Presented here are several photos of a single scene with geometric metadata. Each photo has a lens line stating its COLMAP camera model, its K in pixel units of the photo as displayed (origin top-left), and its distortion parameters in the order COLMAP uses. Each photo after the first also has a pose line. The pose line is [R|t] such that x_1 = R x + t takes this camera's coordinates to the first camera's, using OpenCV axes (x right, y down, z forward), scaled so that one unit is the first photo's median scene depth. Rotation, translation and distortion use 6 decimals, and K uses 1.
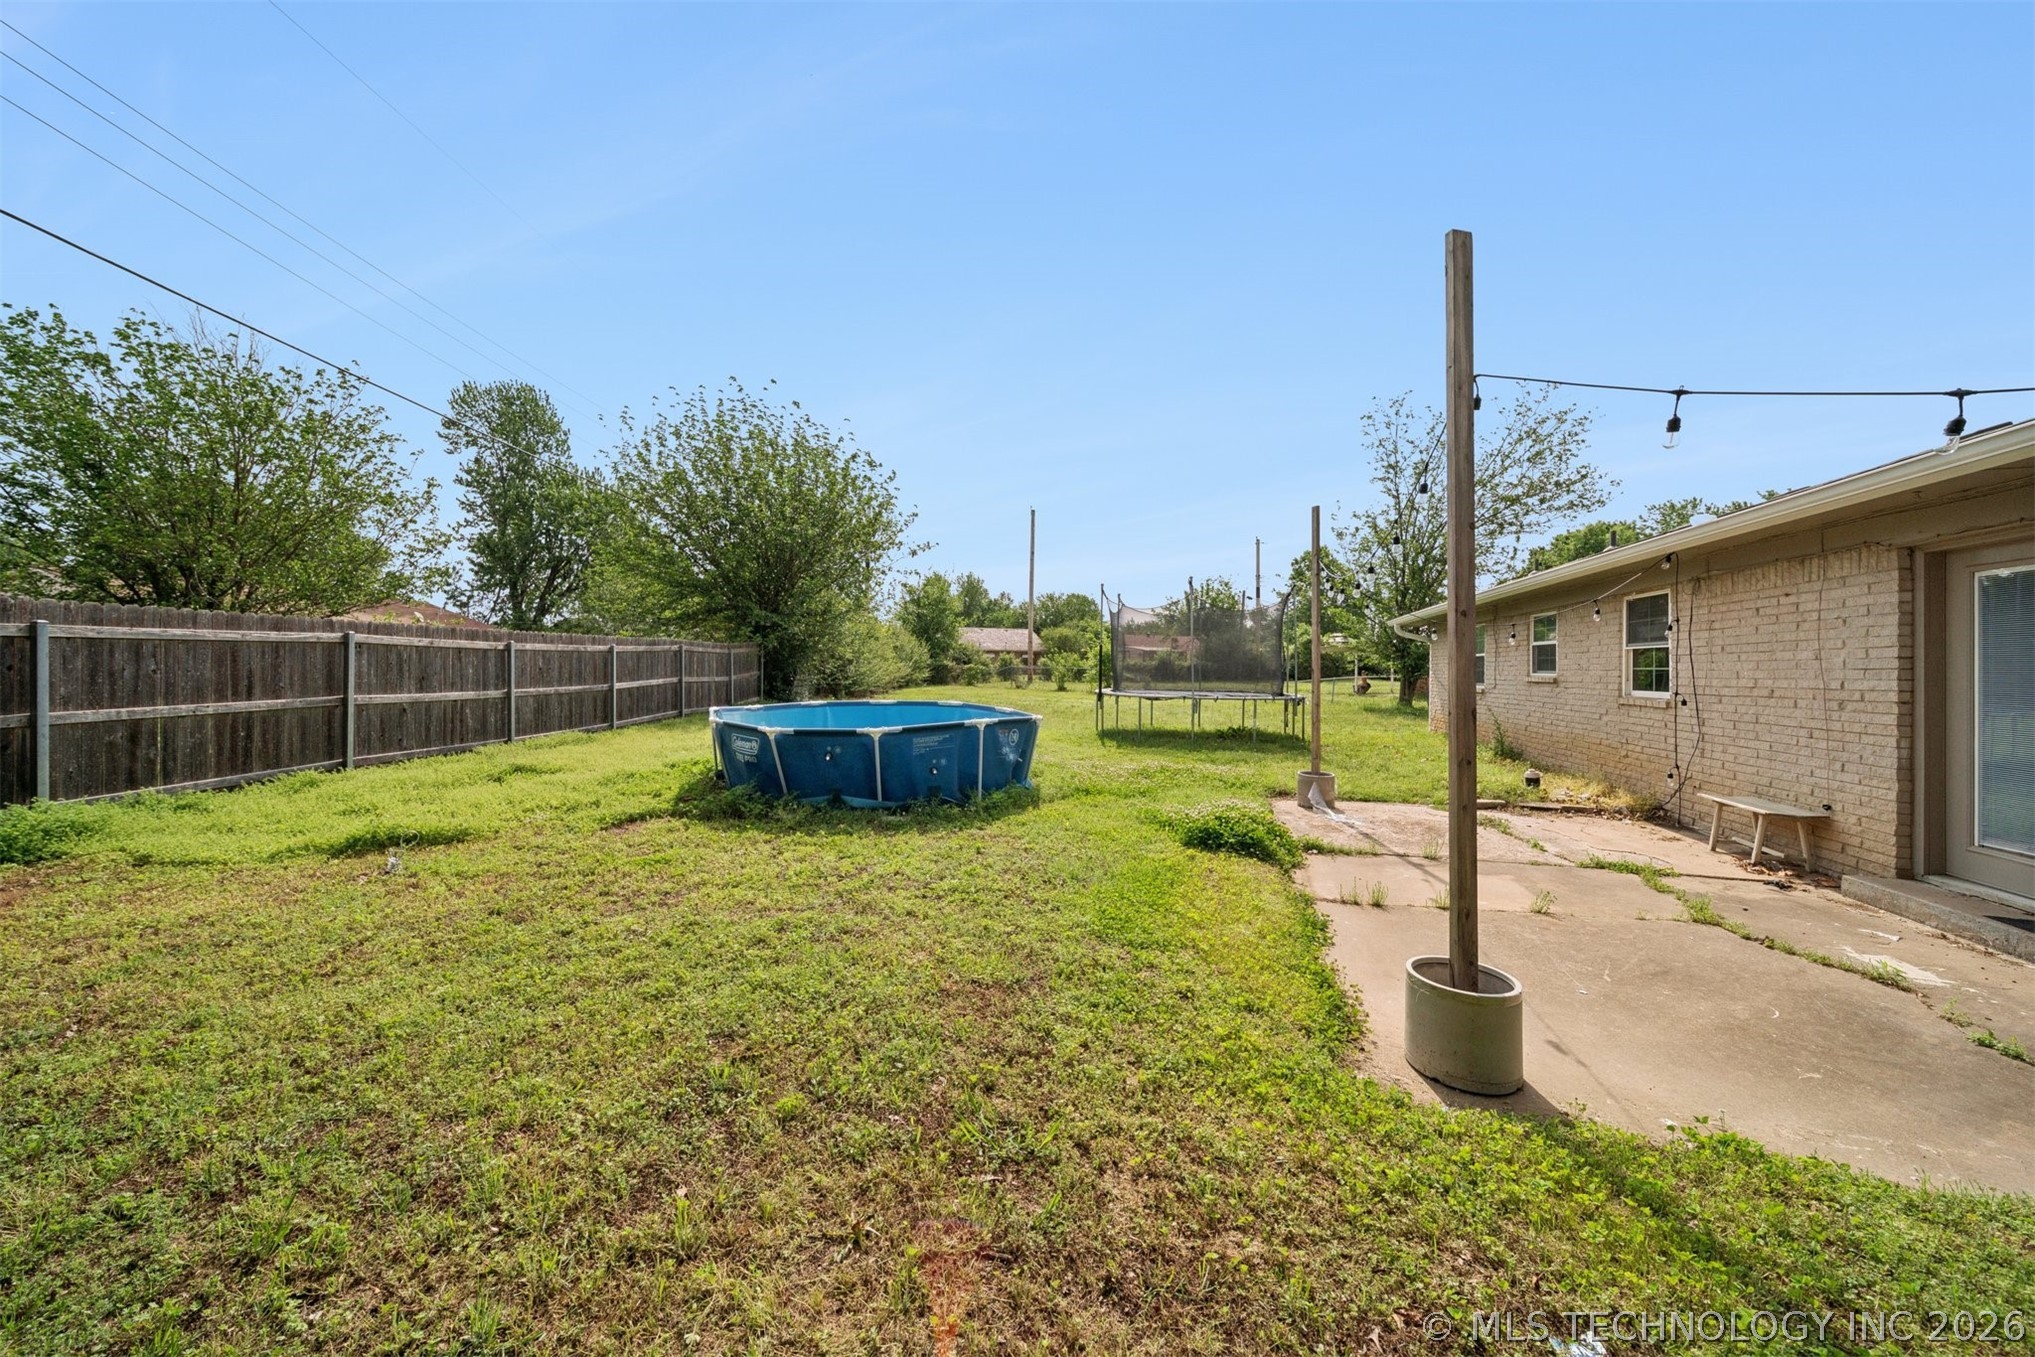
lens RADIAL K [[721.8, 0, 1016.6], [0, 721.8, 669.6], [0, 0, 1]] dist [-0.001652, -0.000076]
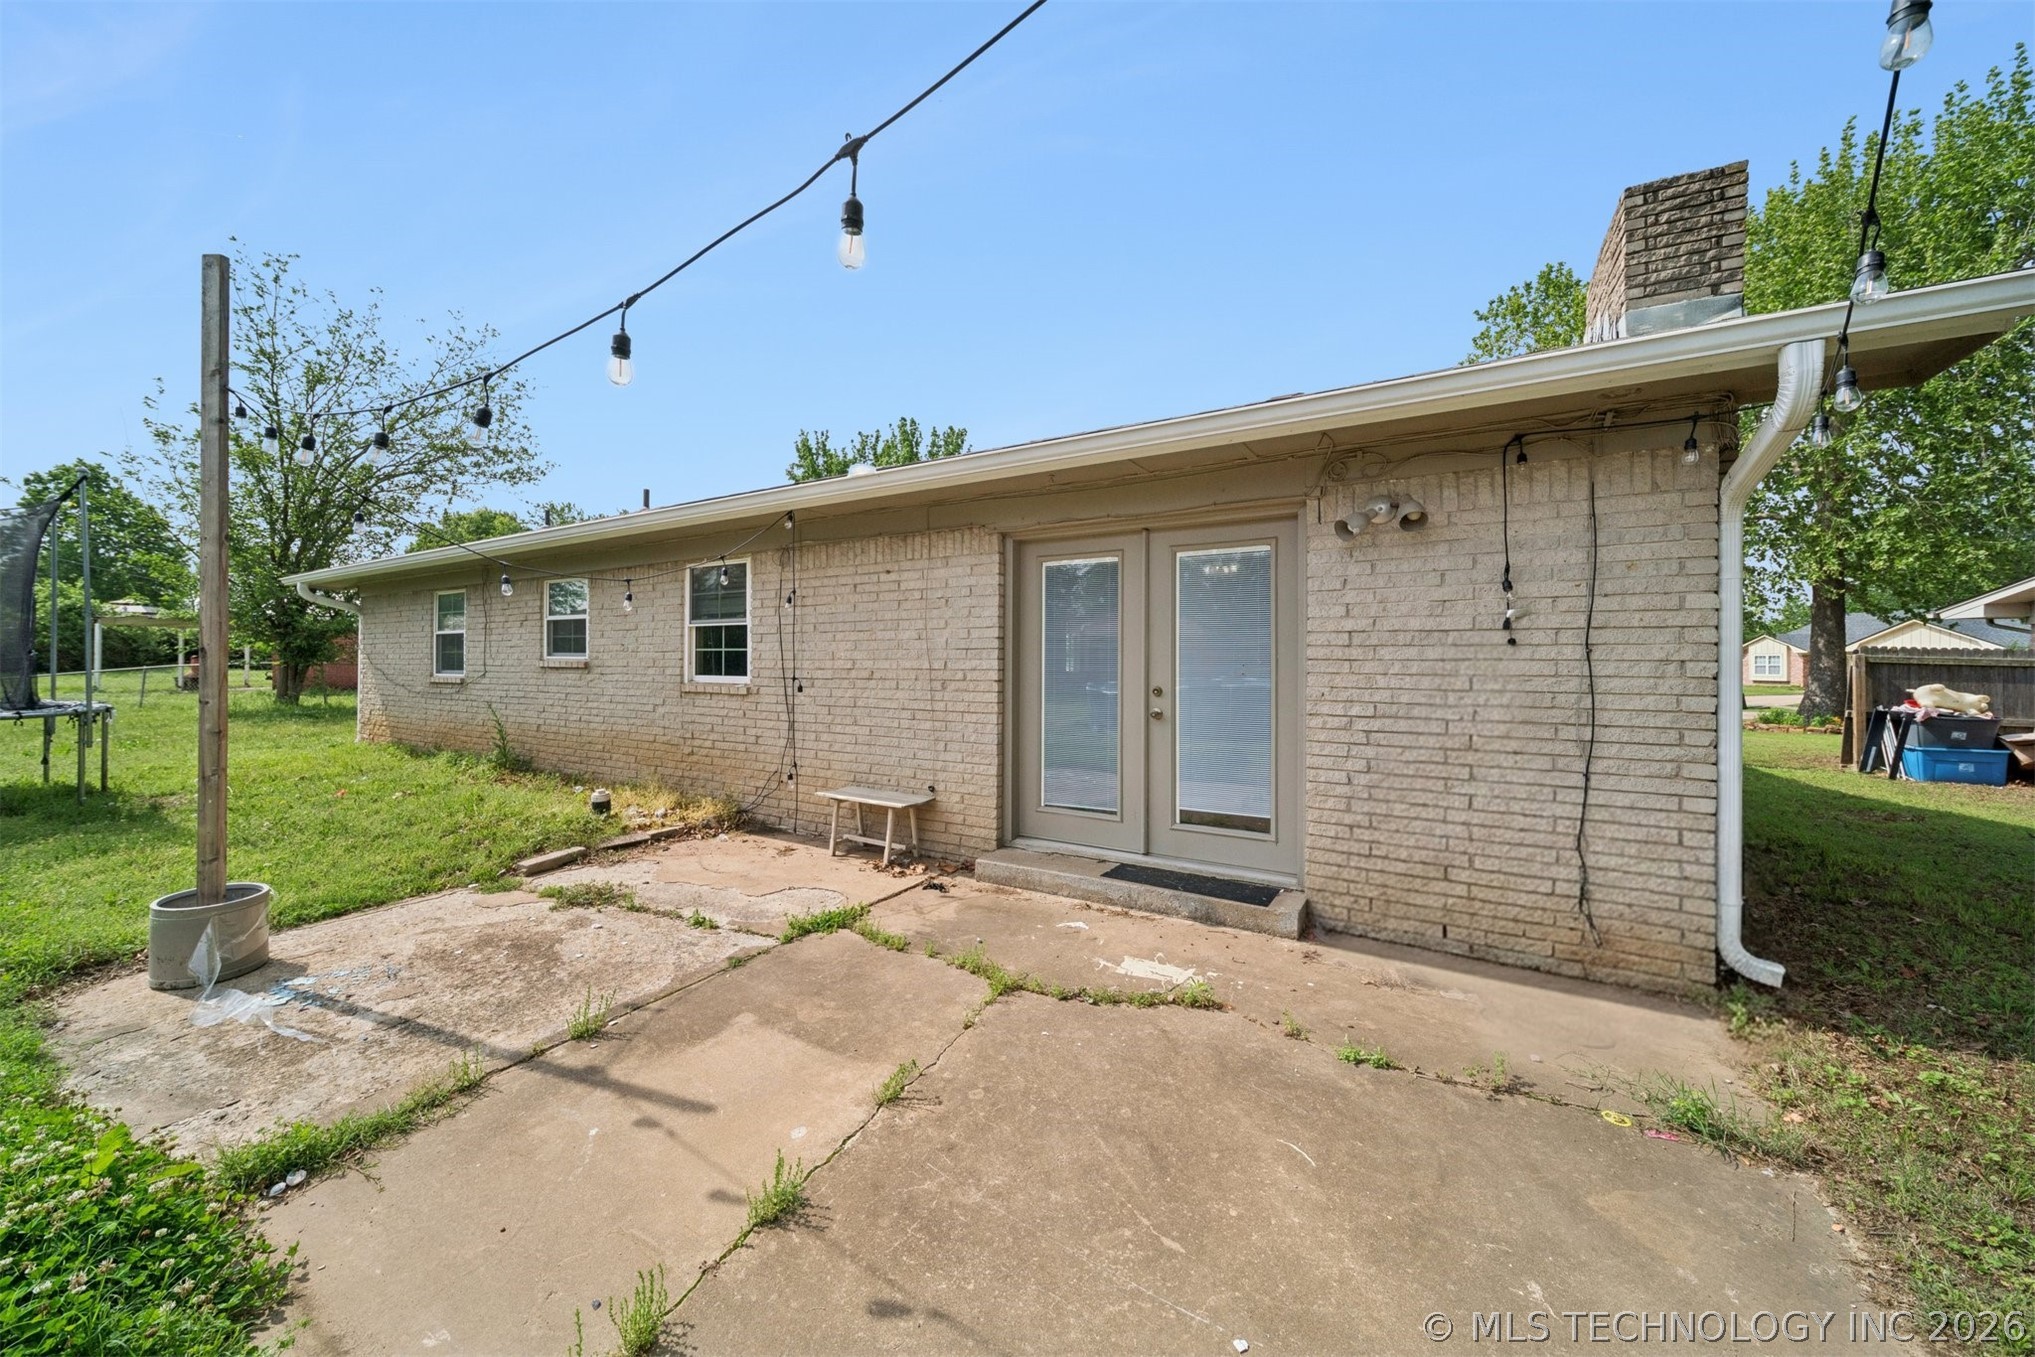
lens RADIAL K [[721.8, 0, 986.6], [0, 721.8, 653.4], [0, 0, 1]] dist [-0.001652, -0.000076]
pose [[0.270147, -0.004650, 0.962808, 0.173255], [0.003759, 0.999986, 0.003775, 0.001694], [-0.962812, 0.002600, 0.270161, 0.593928]]
